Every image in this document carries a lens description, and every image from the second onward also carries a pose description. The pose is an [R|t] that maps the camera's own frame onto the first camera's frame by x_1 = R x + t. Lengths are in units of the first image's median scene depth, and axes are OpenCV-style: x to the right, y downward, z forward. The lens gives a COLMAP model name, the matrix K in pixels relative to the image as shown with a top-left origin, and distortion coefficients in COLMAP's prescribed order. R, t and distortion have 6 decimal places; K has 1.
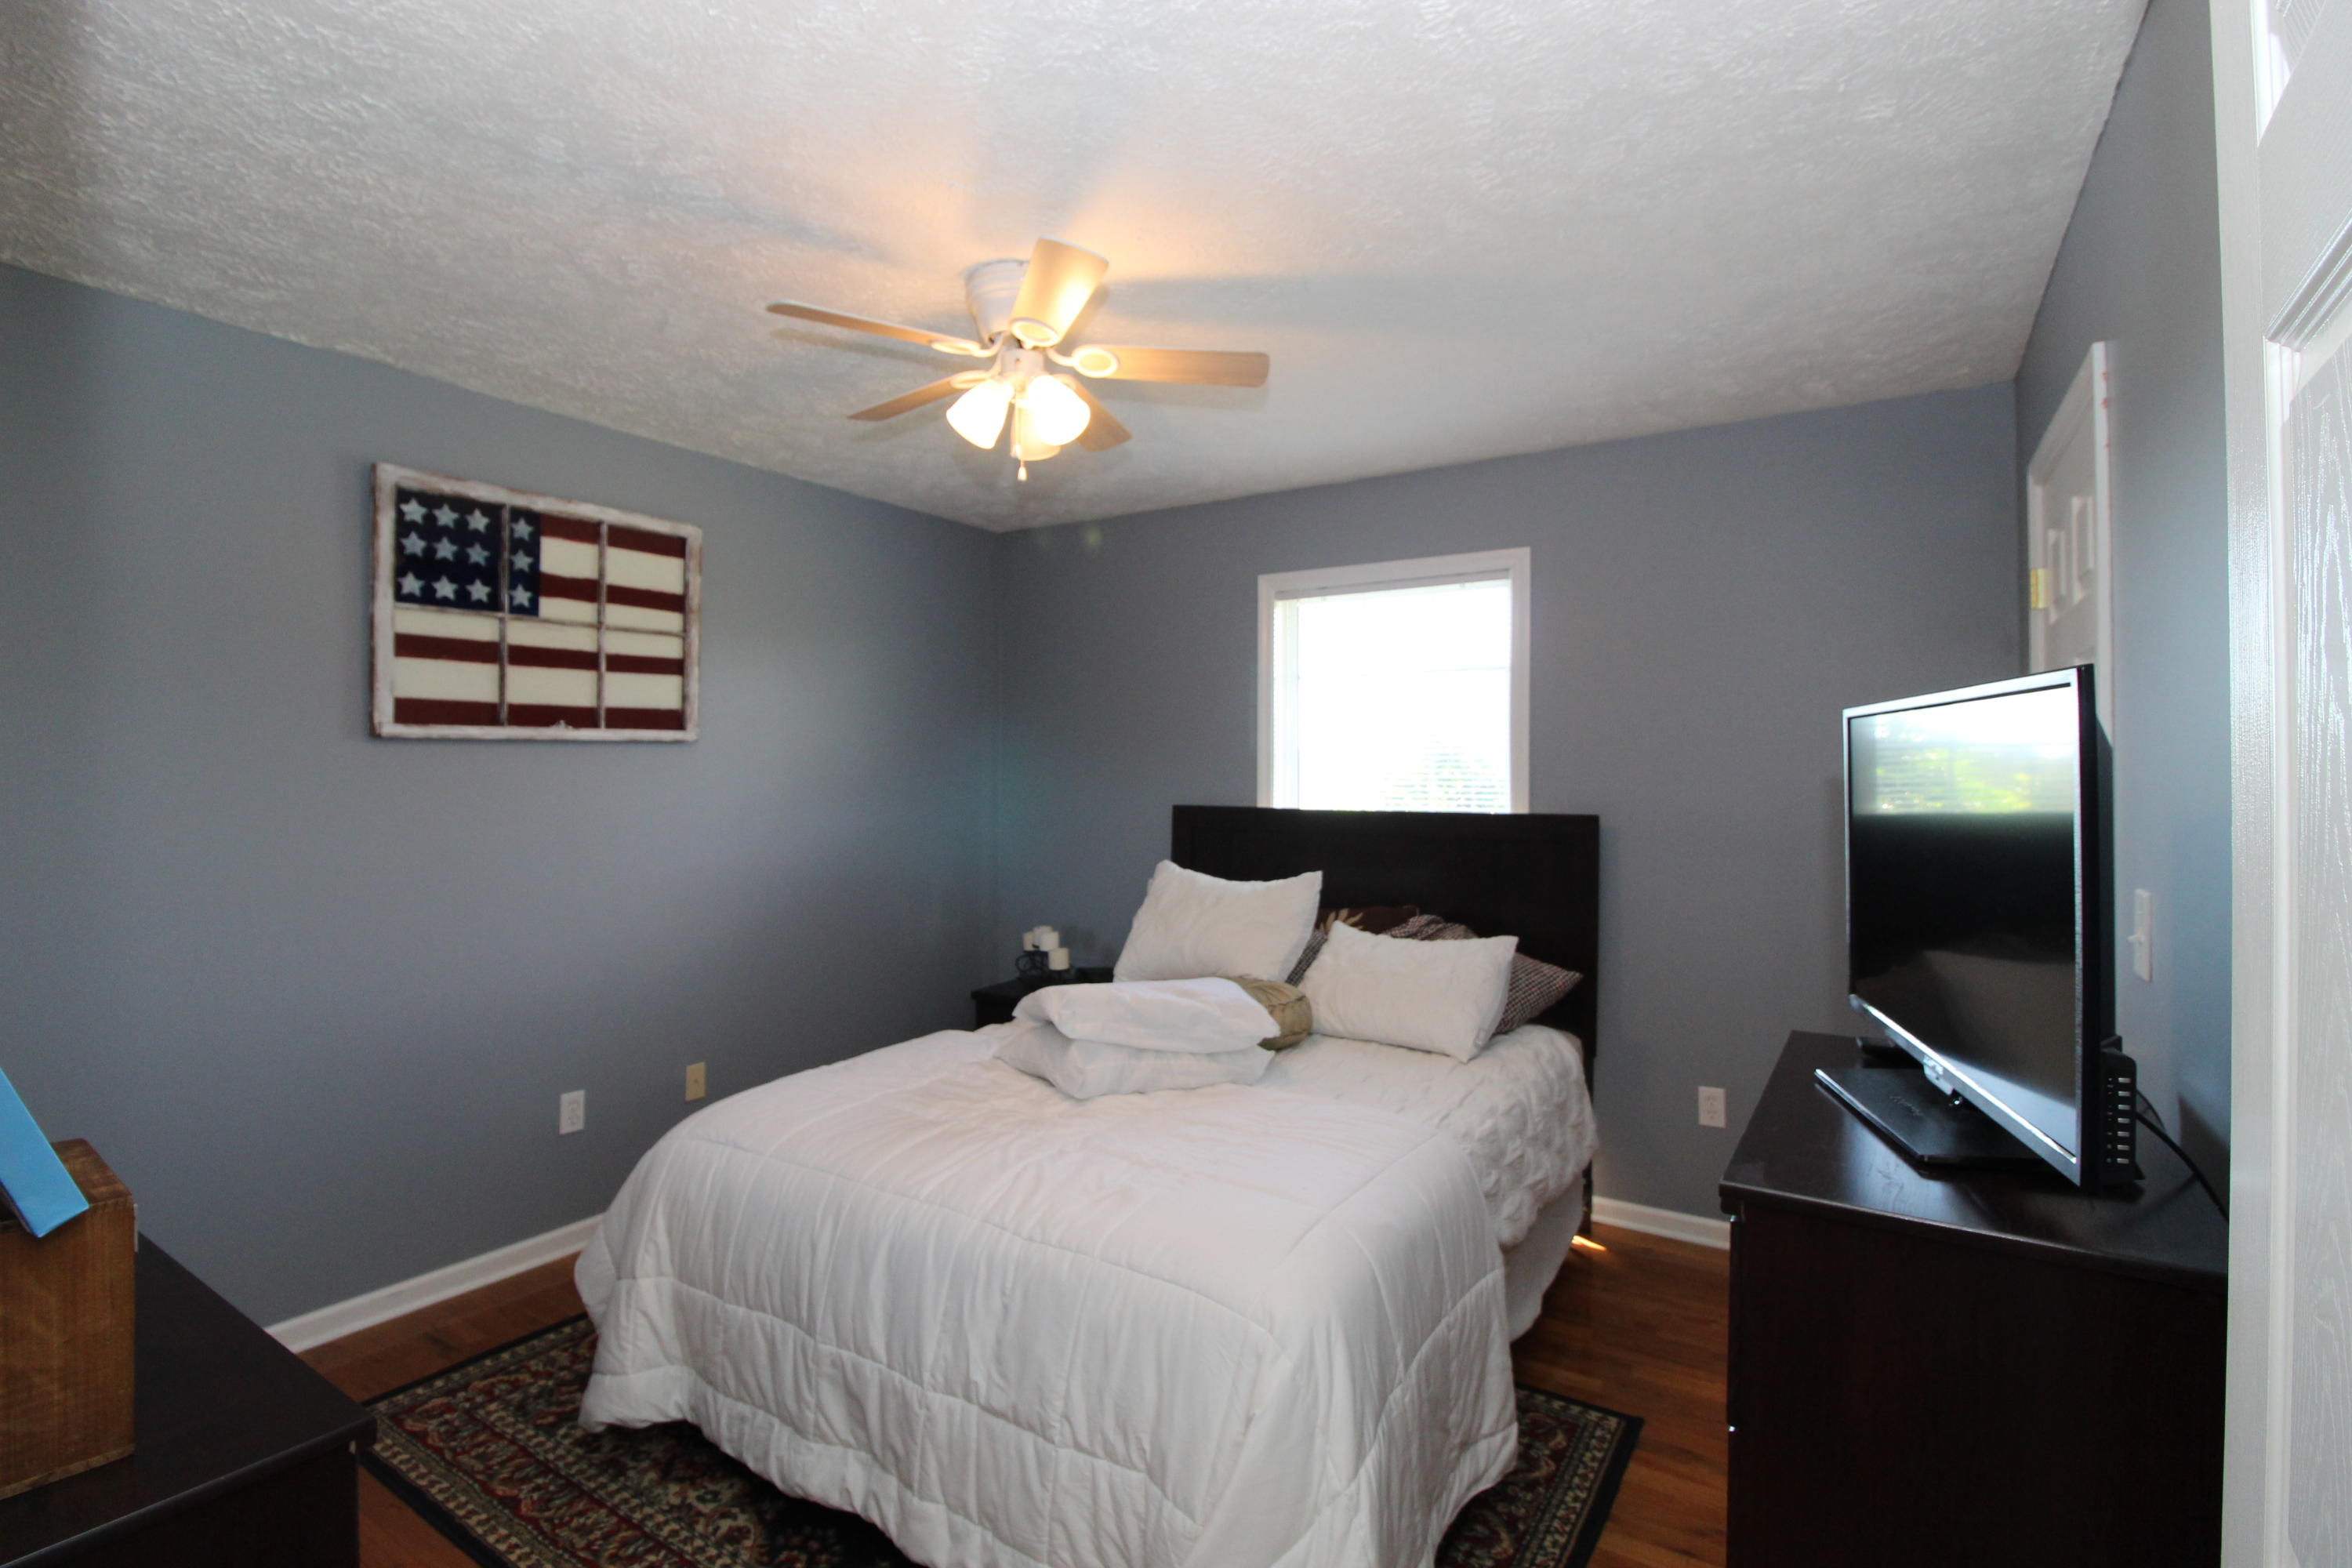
lens RADIAL K [[1080.9, 0, 1184.3], [0, 1080.9, 764.9], [0, 0, 1]] dist [-0.019719, -0.001419]
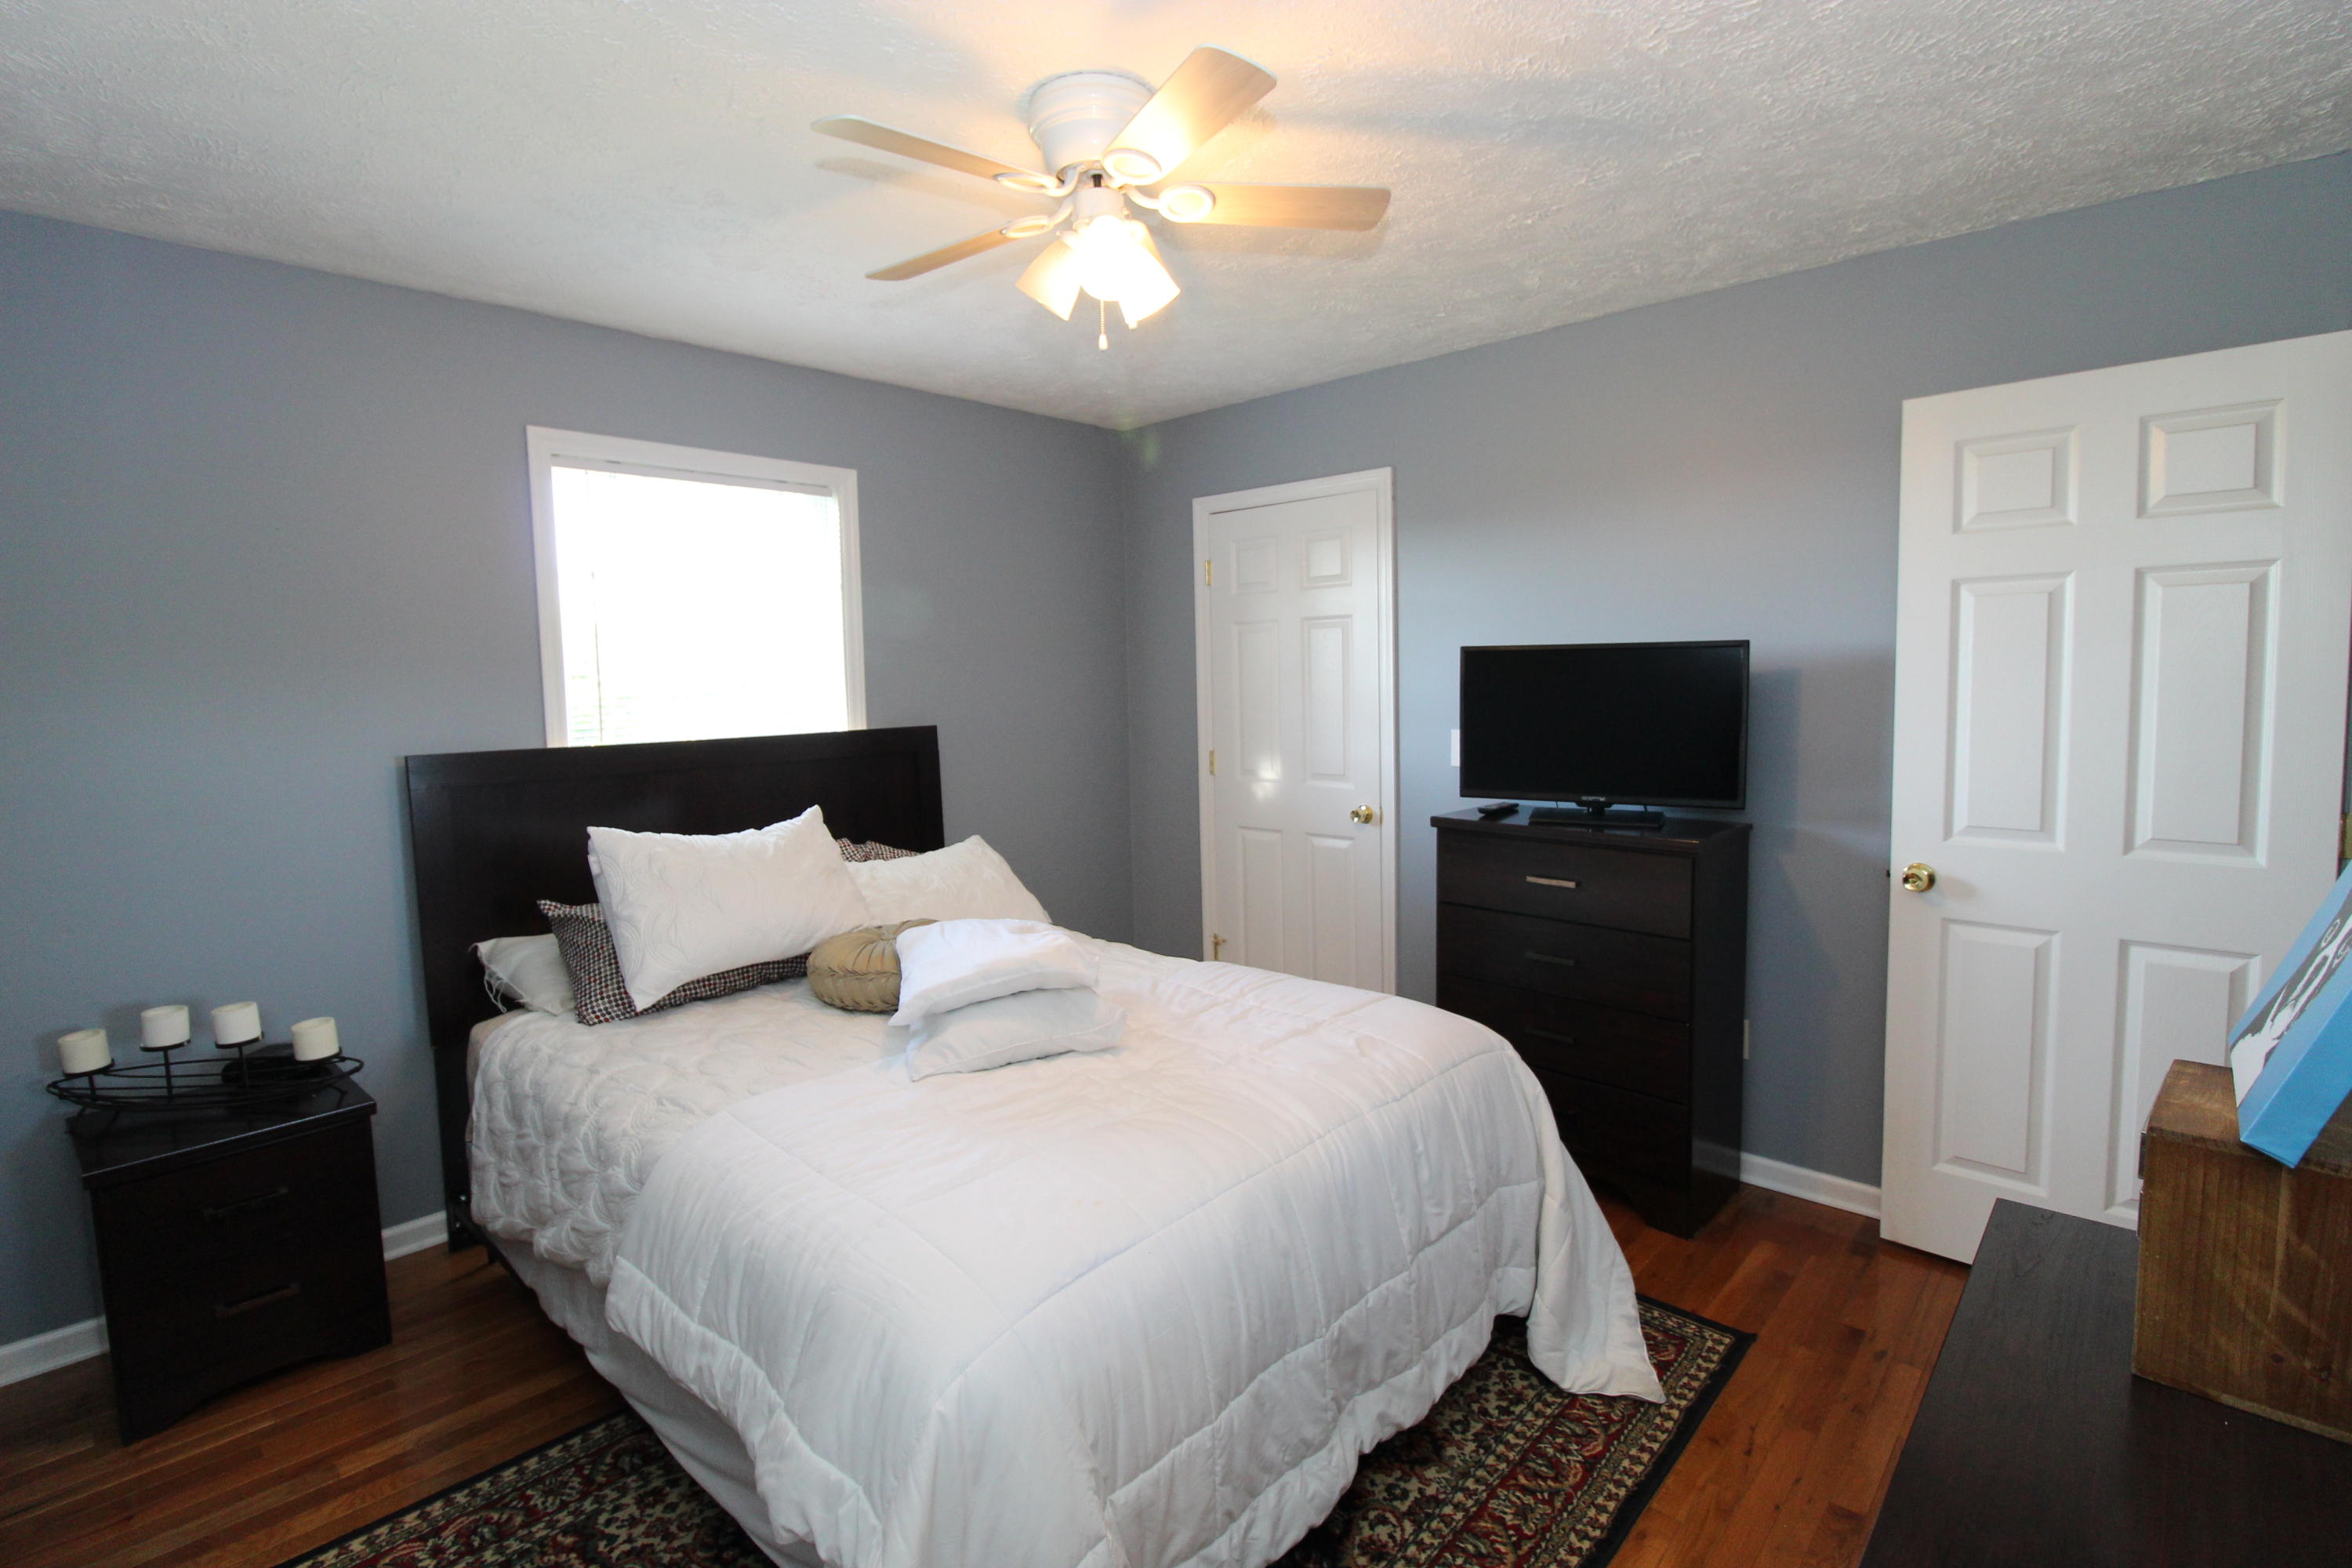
lens RADIAL K [[1080.9, 0, 1181.6], [0, 1080.9, 783.8], [0, 0, 1]] dist [-0.019719, -0.001419]
pose [[0.158421, -0.094003, 0.982887, -0.664850], [0.027960, 0.995486, 0.090702, 0.011302], [-0.986976, 0.013112, 0.160334, 0.524432]]
